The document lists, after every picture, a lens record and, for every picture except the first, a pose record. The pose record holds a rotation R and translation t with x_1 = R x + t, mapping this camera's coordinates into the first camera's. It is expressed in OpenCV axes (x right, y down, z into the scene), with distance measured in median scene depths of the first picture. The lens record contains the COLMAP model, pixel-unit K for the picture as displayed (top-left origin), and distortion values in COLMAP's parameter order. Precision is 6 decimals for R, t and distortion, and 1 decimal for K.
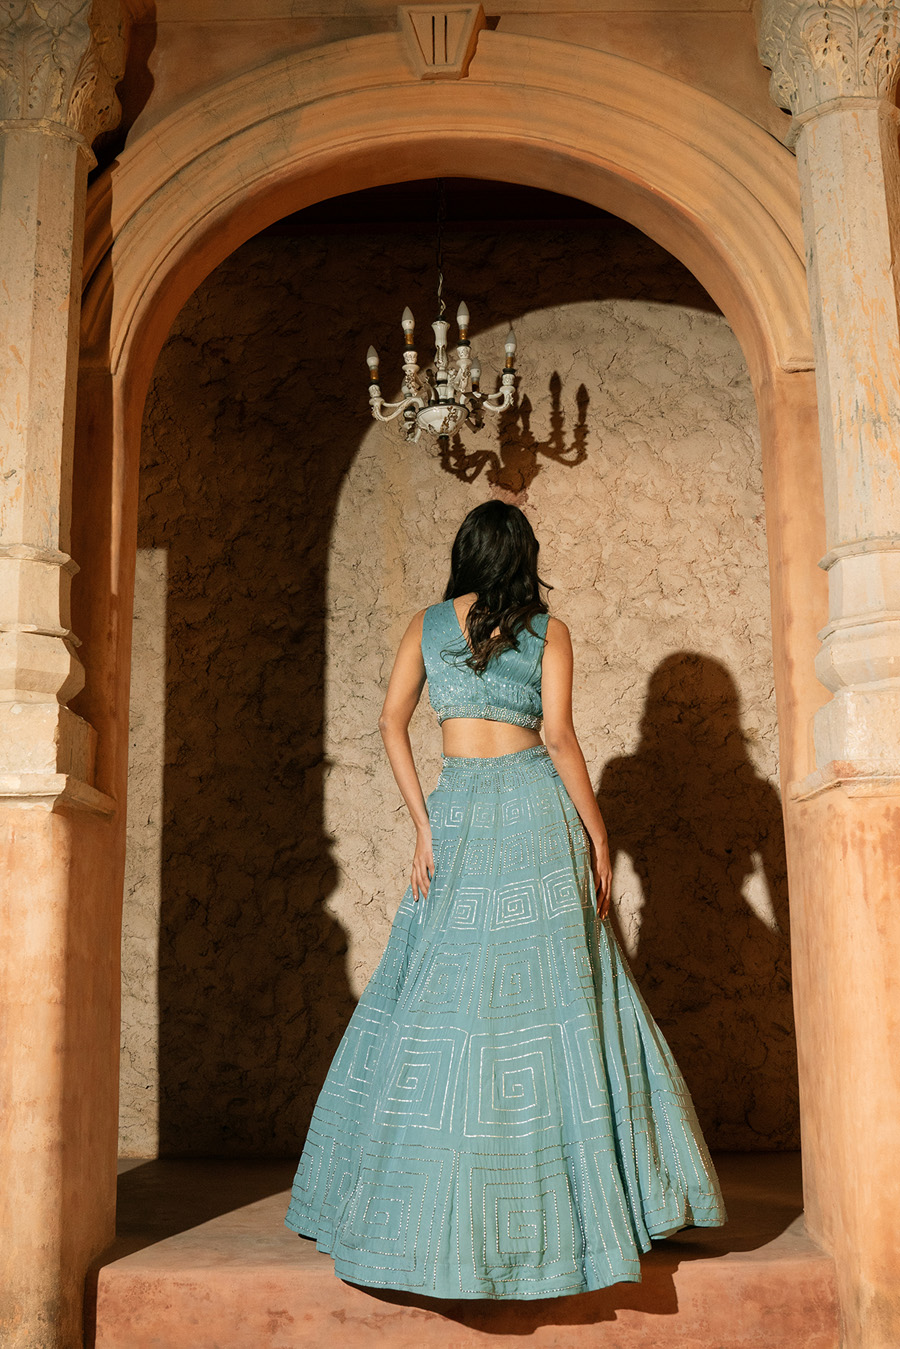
lens RADIAL K [[1451.6, 0, 447.2], [0, 1451.6, 692.9], [0, 0, 1]] dist [-0.109575, 0.077460]
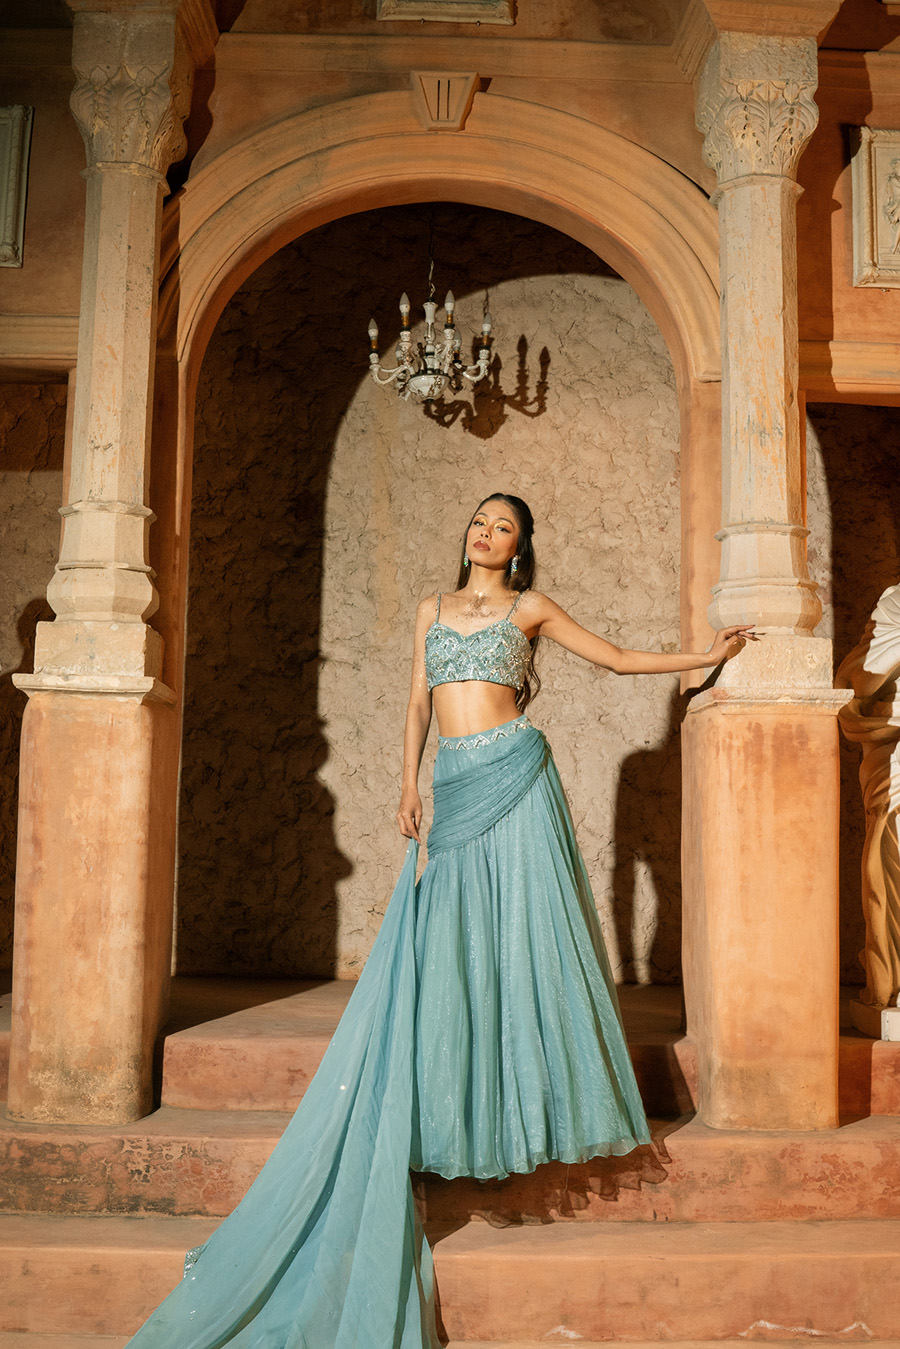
lens RADIAL K [[1510.7, 0, 443.6], [0, 1510.7, 673.2], [0, 0, 1]] dist [-0.106692, 0.091212]
pose [[0.998751, 0.035620, 0.035051, -0.032944], [-0.038314, 0.996103, 0.079440, -0.058348], [-0.032085, -0.080683, 0.996223, -0.350613]]
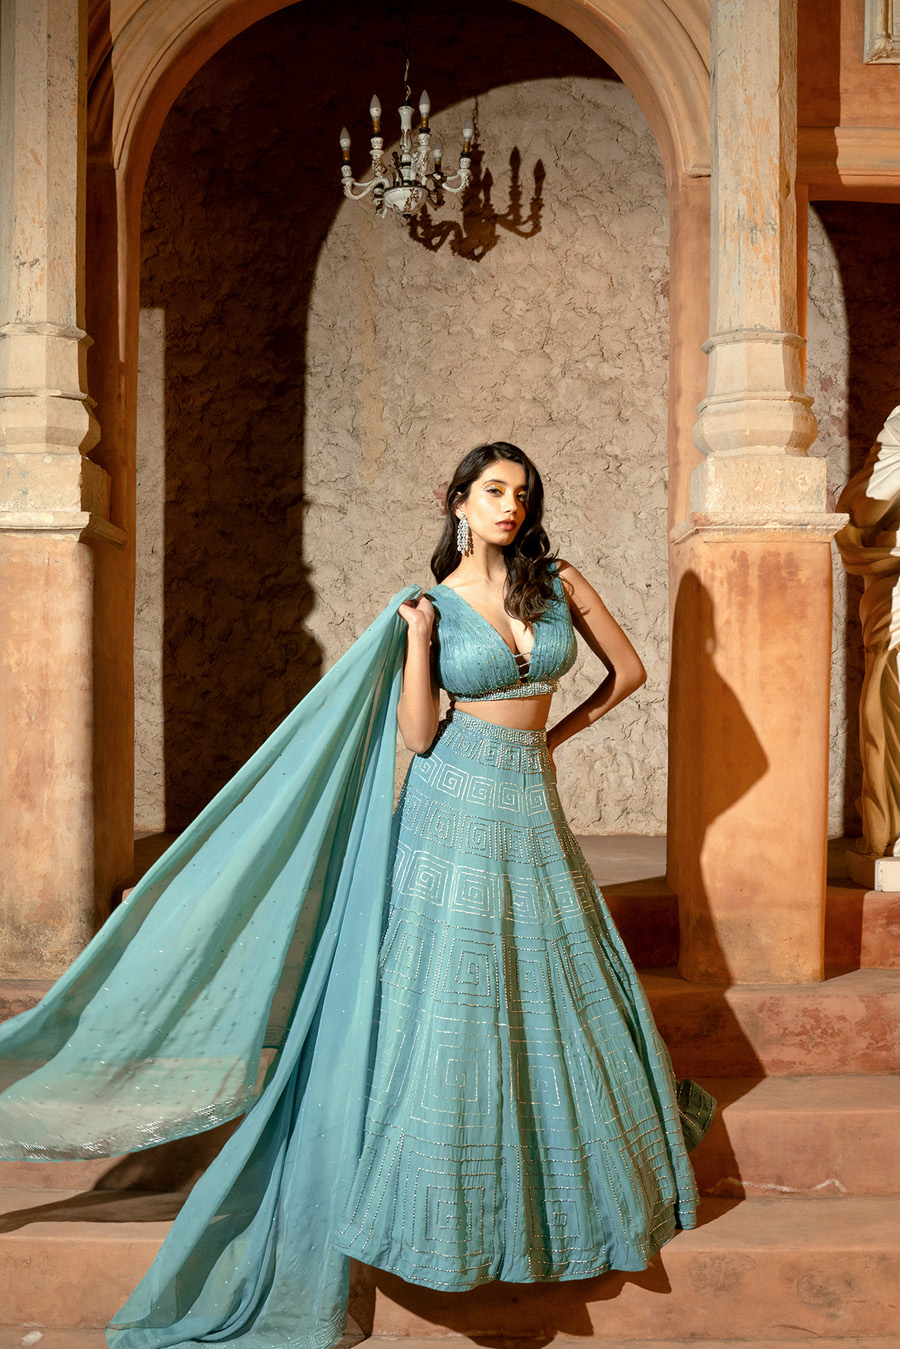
lens RADIAL K [[1472.6, 0, 444.2], [0, 1472.6, 776.7], [0, 0, 1]] dist [-0.107856, 0.075973]
pose [[0.999789, 0.020399, -0.002487, 0.046935], [-0.019250, 0.972018, 0.234117, -0.019794], [0.007194, -0.234020, 0.972205, -0.251131]]
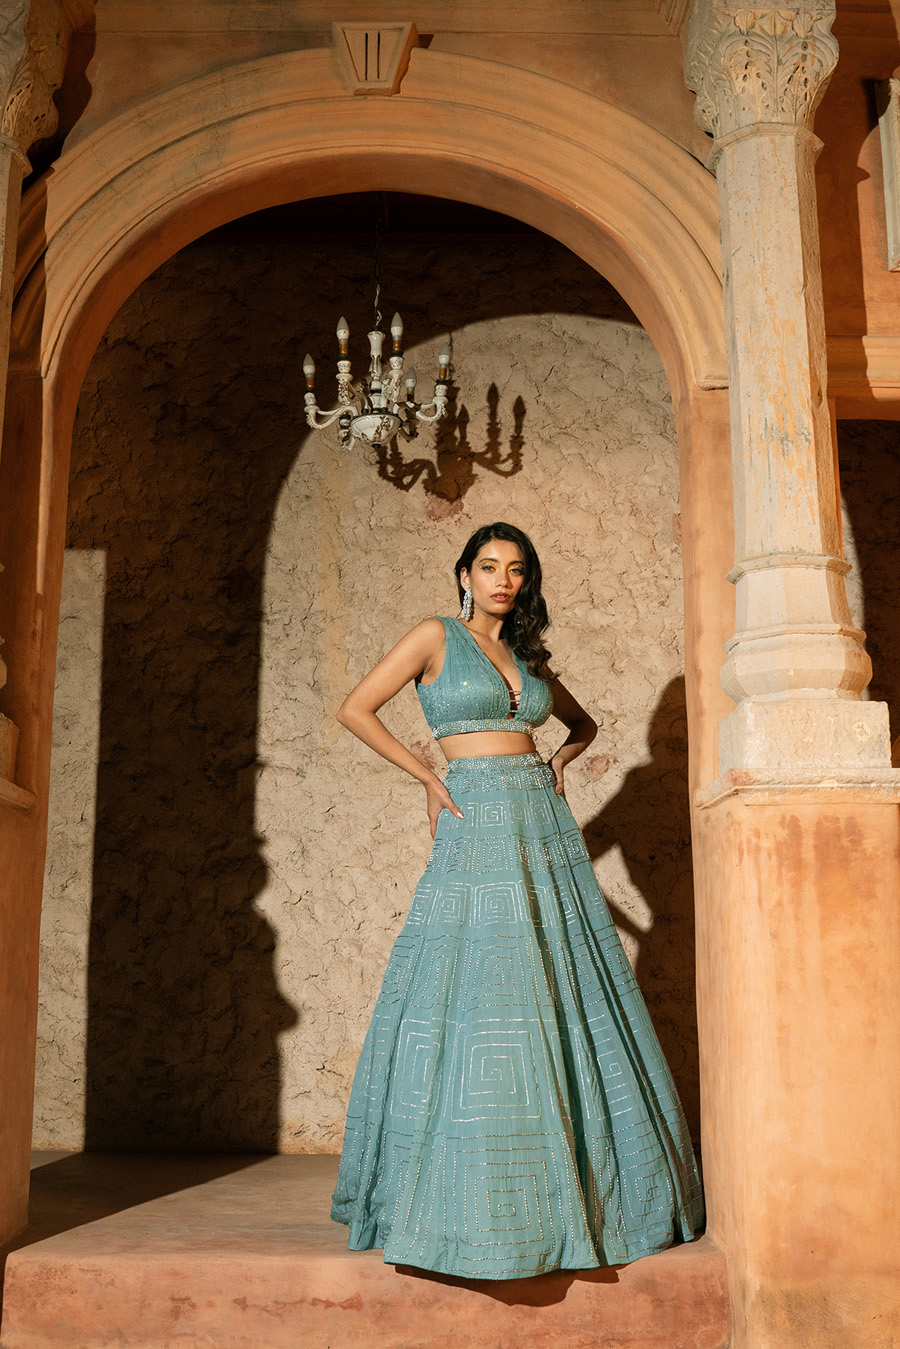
lens RADIAL K [[1448.2, 0, 449.7], [0, 1448.2, 698.8], [0, 0, 1]] dist [-0.111153, 0.085349]
pose [[0.999550, 0.018708, 0.023451, 0.034748], [-0.018702, 0.999825, -0.000472, 0.000989], [-0.023456, 0.000033, 0.999725, -0.019190]]
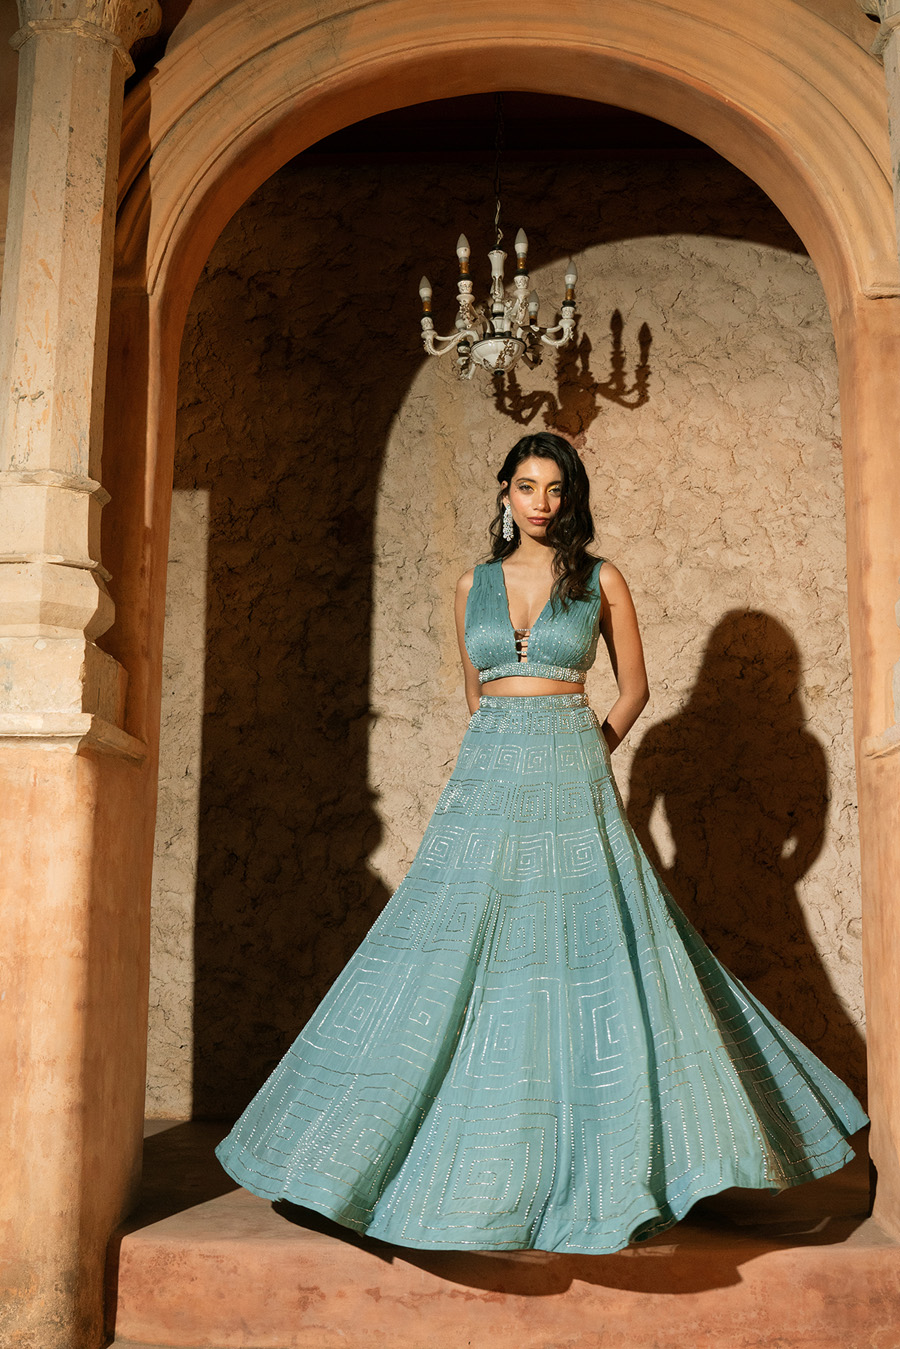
lens RADIAL K [[1448.2, 0, 449.7], [0, 1448.2, 698.8], [0, 0, 1]] dist [-0.111153, 0.085349]
pose [[0.999362, 0.015840, -0.031997, -0.001379], [-0.014958, 0.999507, 0.027623, 0.014145], [0.032418, -0.027127, 0.999106, 0.059098]]
